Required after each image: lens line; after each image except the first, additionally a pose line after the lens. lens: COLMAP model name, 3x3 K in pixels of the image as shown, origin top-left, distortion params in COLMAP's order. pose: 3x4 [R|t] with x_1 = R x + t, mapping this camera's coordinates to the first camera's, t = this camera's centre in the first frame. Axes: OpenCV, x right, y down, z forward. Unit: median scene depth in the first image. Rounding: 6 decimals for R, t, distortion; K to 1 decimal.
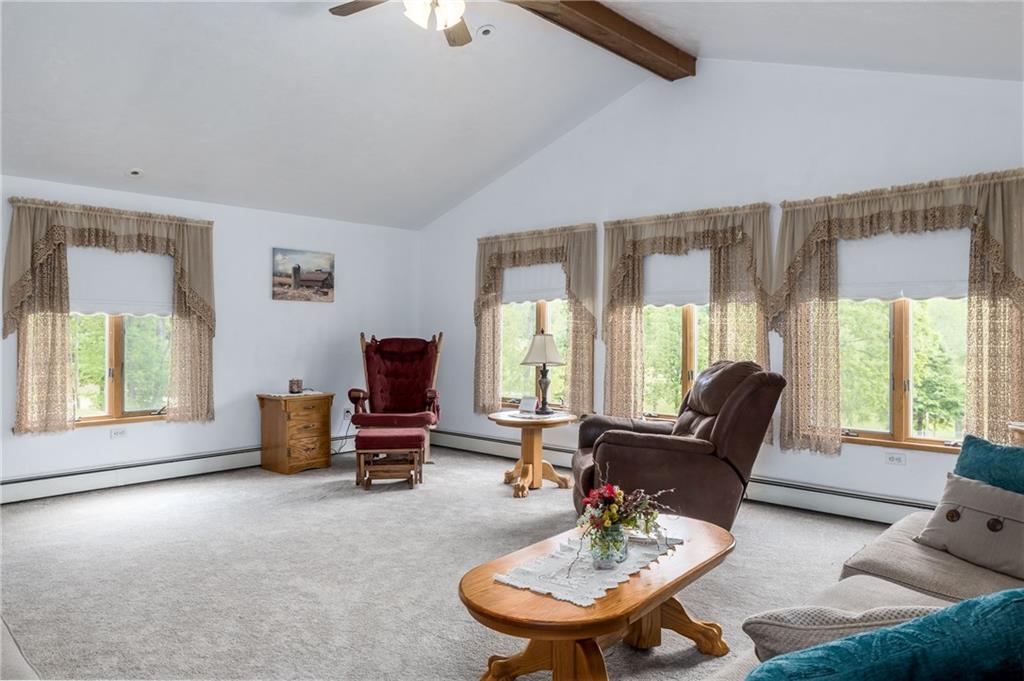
lens RADIAL K [[704.7, 0, 512.0], [0, 704.7, 340.5], [0, 0, 1]] dist [0.003060, 0.001021]
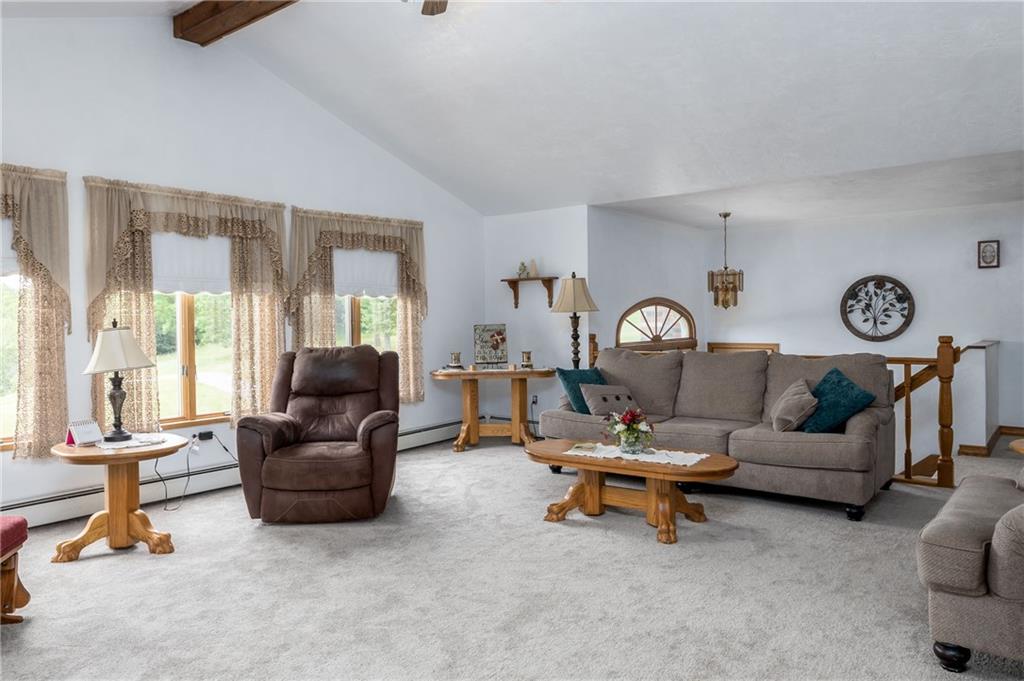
lens RADIAL K [[704.7, 0, 512.0], [0, 704.7, 340.5], [0, 0, 1]] dist [0.003060, 0.001021]
pose [[-0.079954, -0.033697, 0.996229, -0.718233], [0.024954, 0.999048, 0.035795, -0.011509], [-0.996486, 0.027722, -0.079037, 0.682484]]
